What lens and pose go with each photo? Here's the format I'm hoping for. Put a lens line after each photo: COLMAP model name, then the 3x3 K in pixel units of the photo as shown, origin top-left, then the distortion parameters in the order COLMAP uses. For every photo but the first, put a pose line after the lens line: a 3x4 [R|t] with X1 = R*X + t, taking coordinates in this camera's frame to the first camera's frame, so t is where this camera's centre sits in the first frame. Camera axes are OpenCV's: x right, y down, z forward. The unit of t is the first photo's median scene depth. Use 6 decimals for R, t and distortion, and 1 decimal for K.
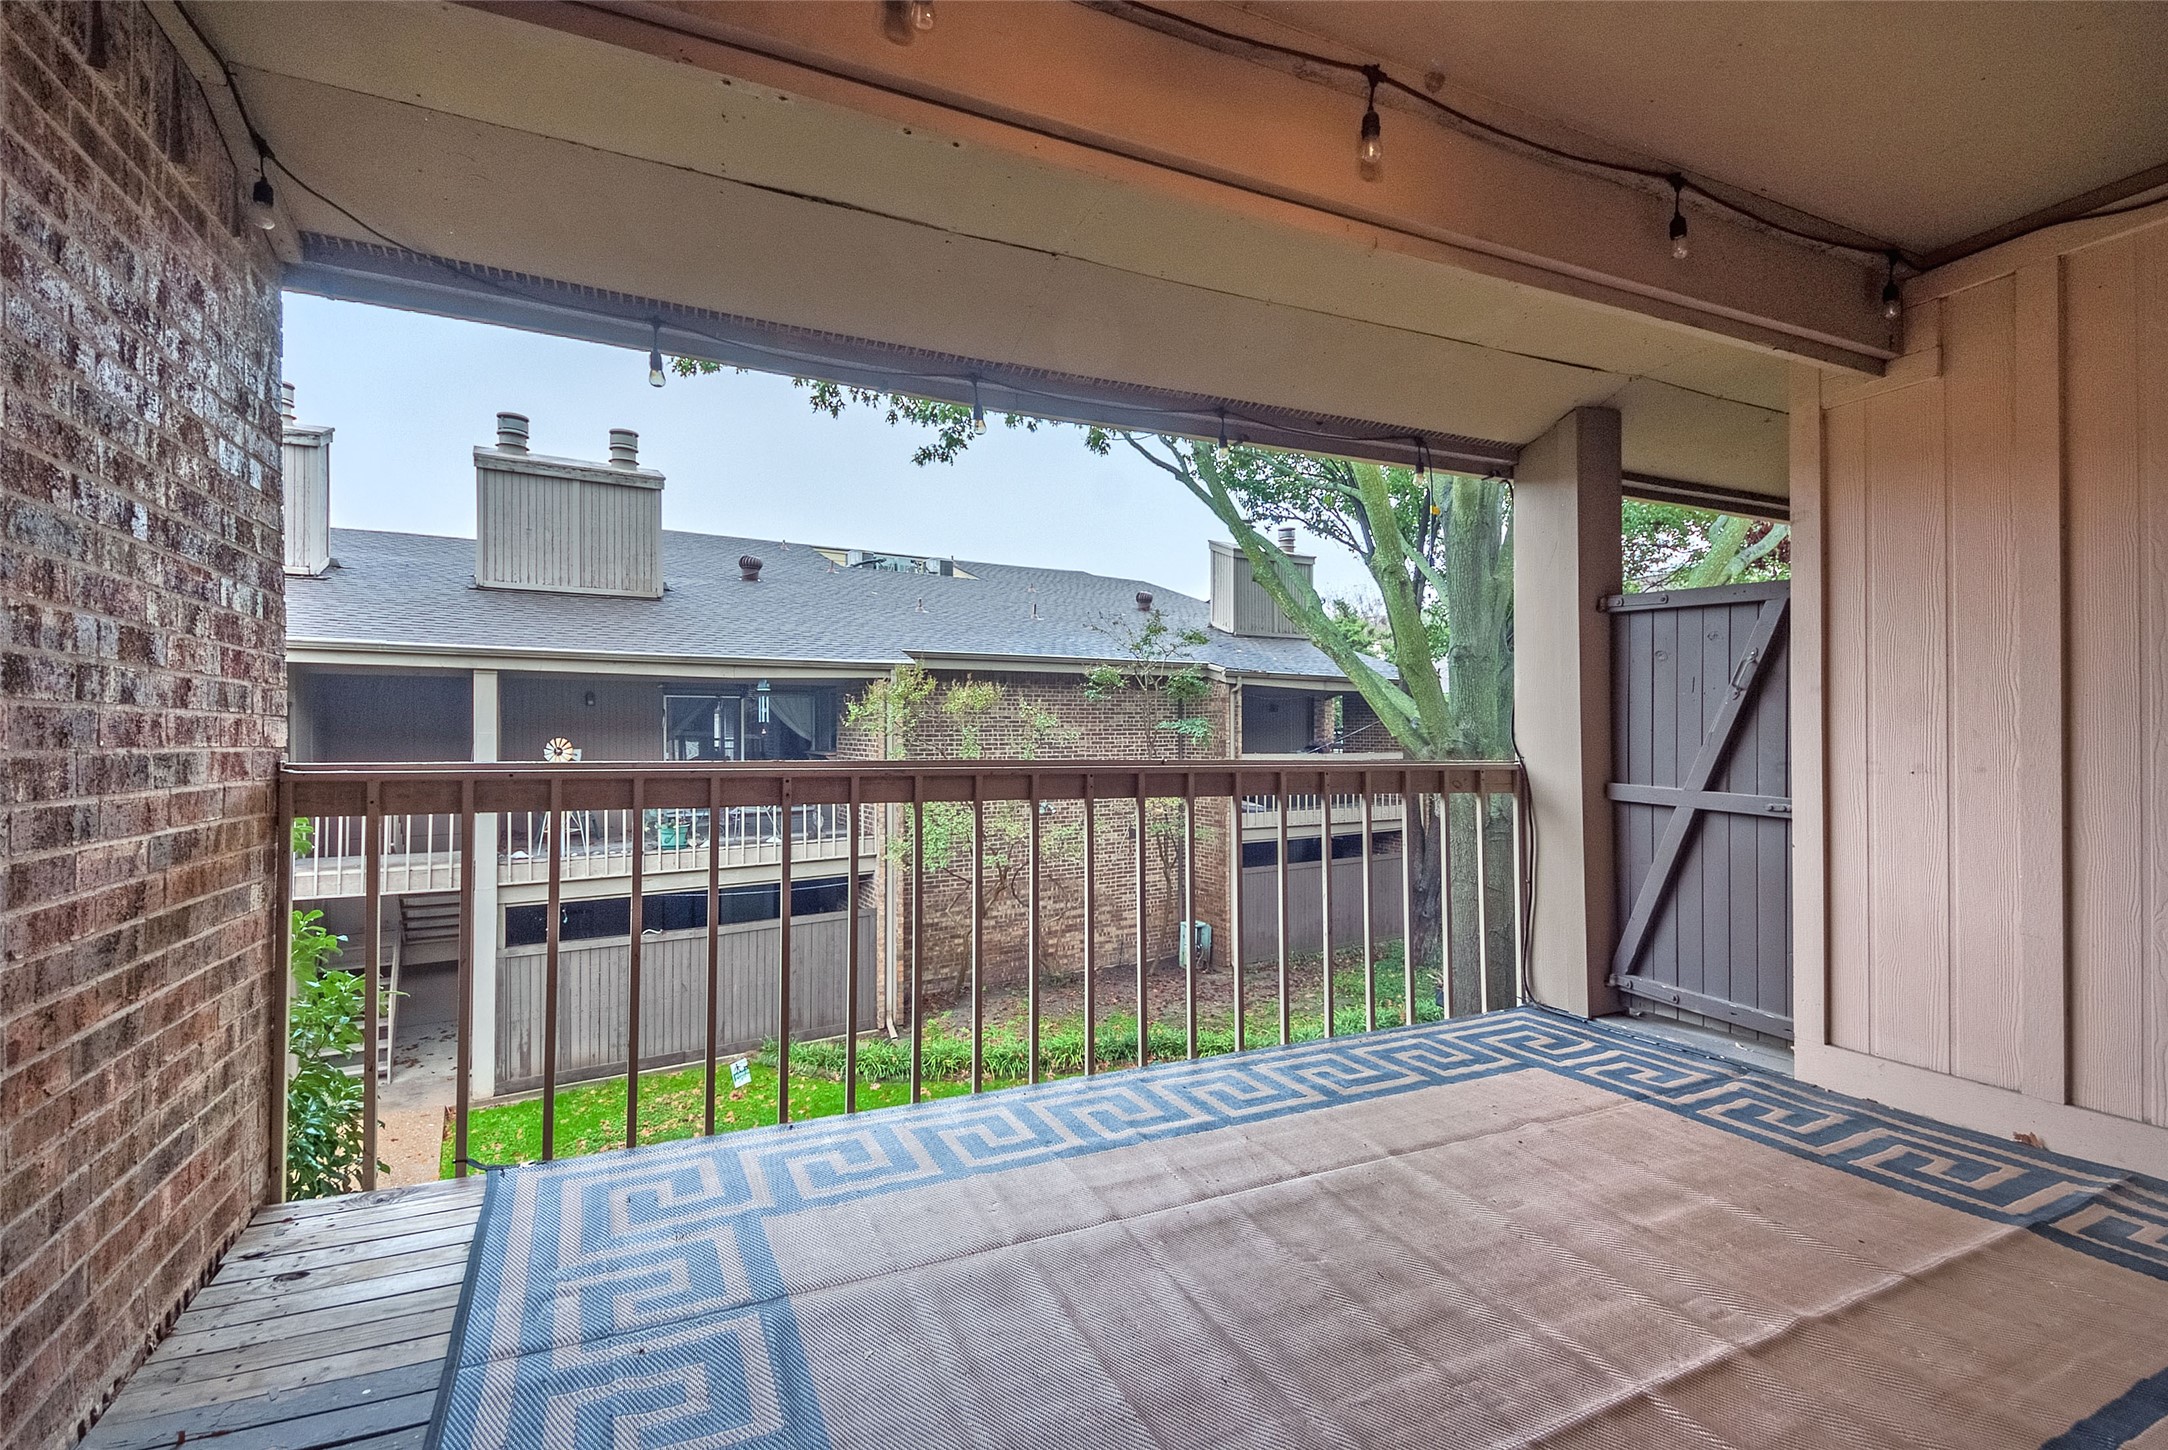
lens RADIAL K [[976.0, 0, 1084.0], [0, 976.0, 725.0], [0, 0, 1]] dist [0.028726, -0.000483]
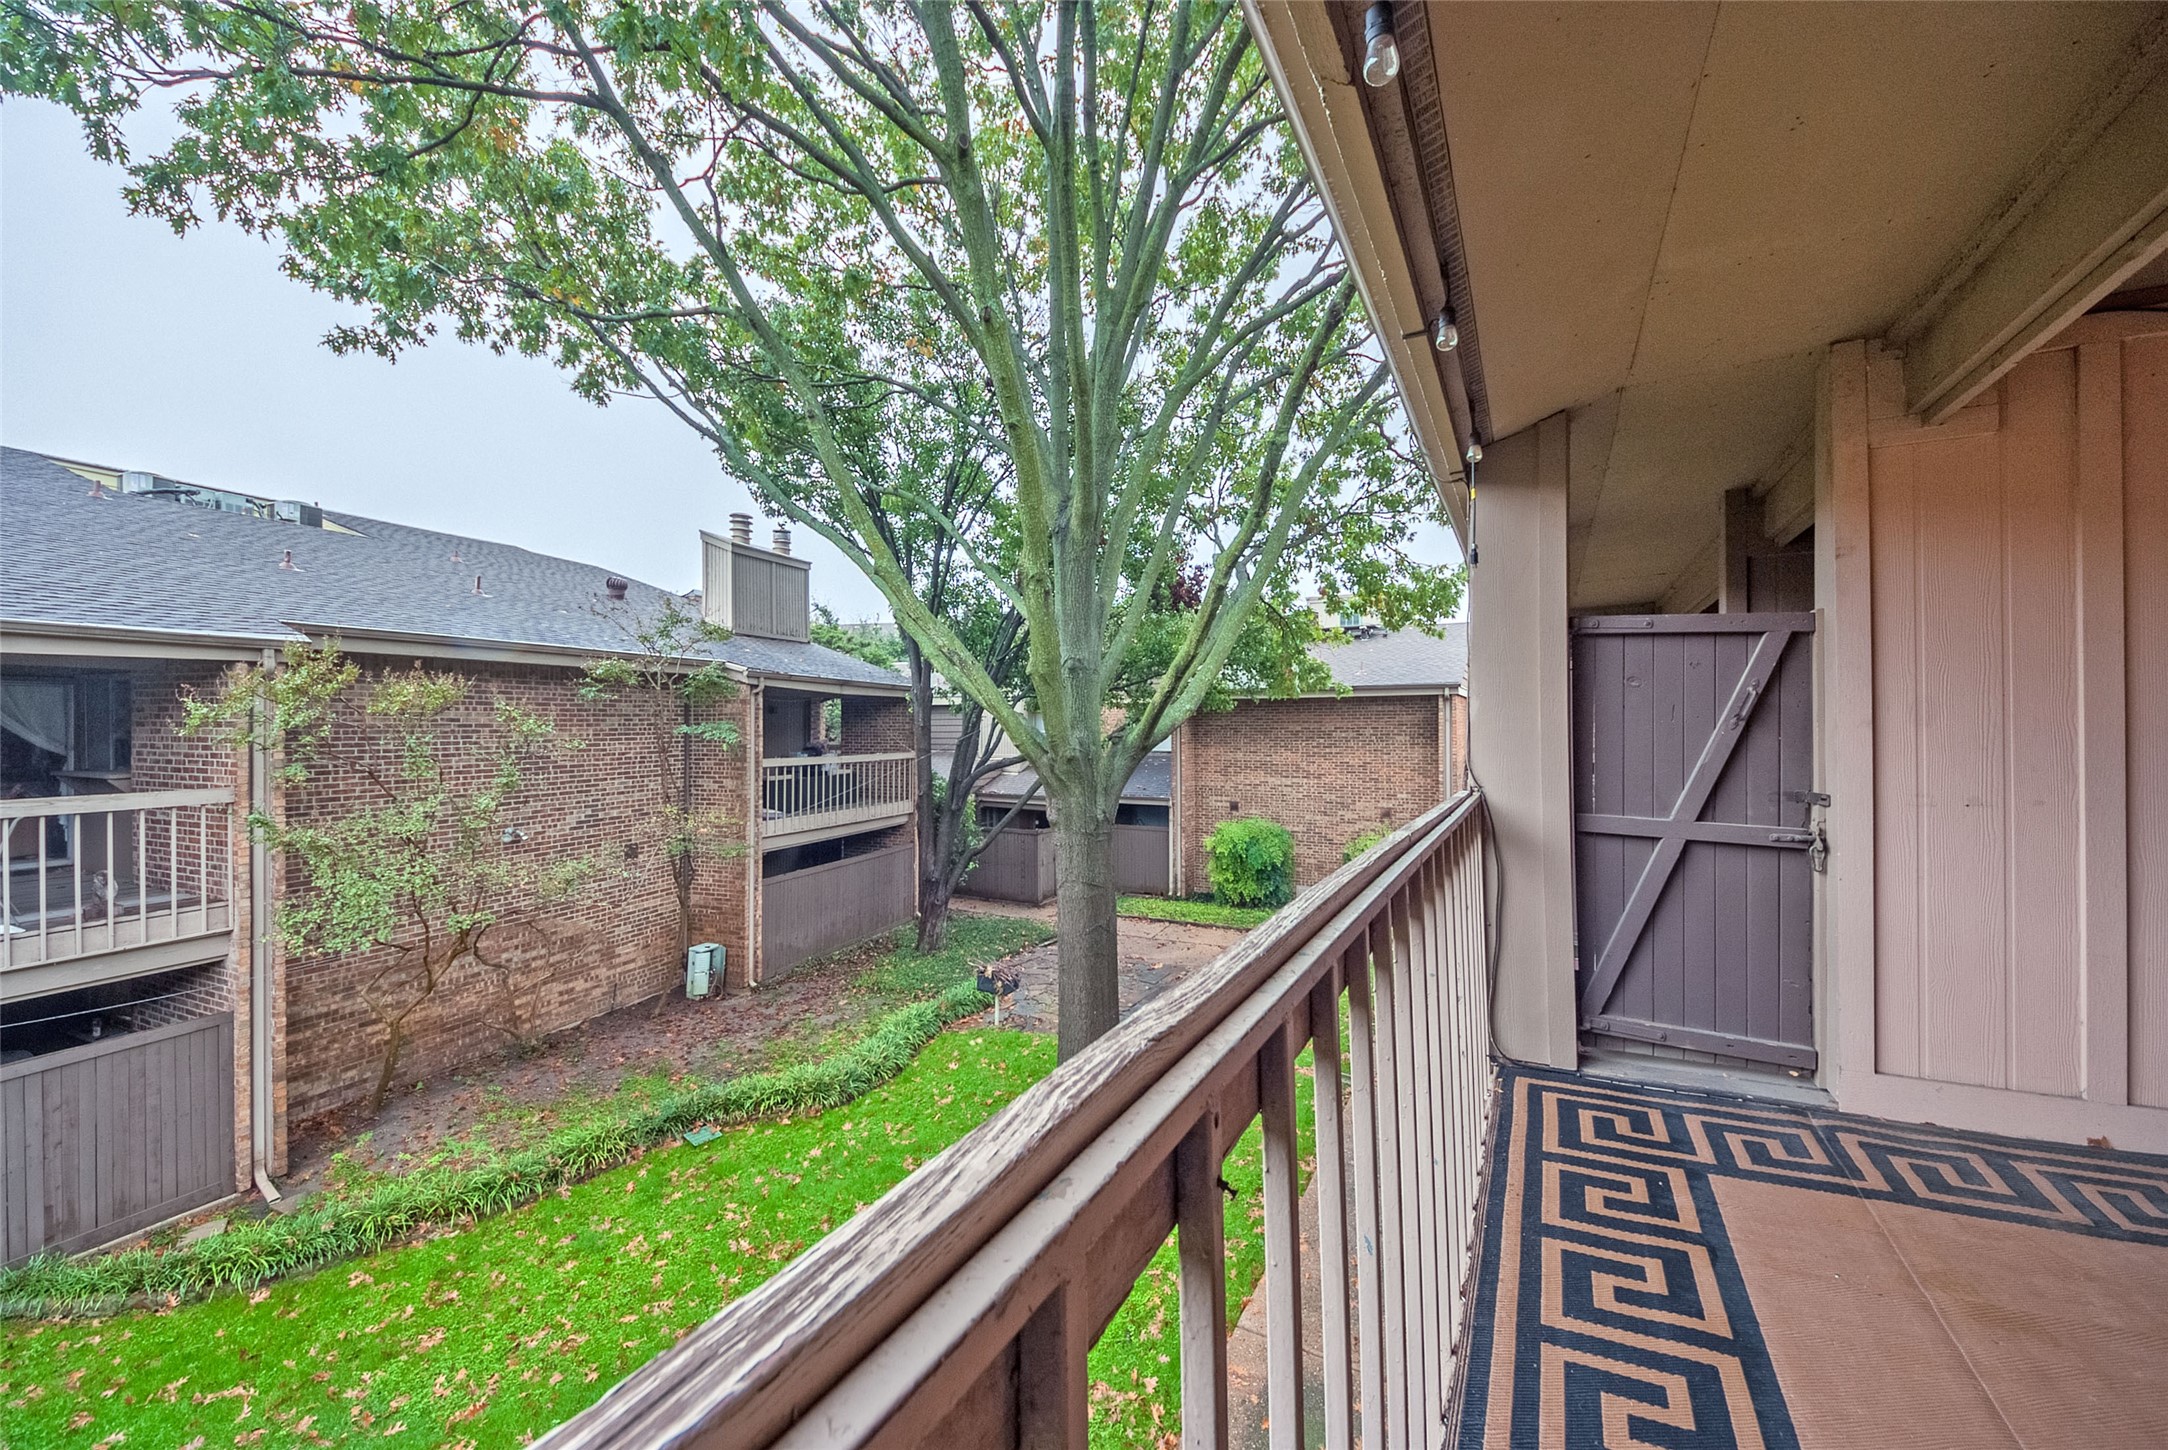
lens RADIAL K [[851.8, 0, 1118.9], [0, 851.8, 722.1], [0, 0, 1]] dist [0.031703, -0.018862]
pose [[0.792812, 0.004460, 0.609450, -0.097040], [-0.003633, 0.999990, -0.002593, -0.007786], [-0.609455, -0.000158, 0.792820, 0.185444]]
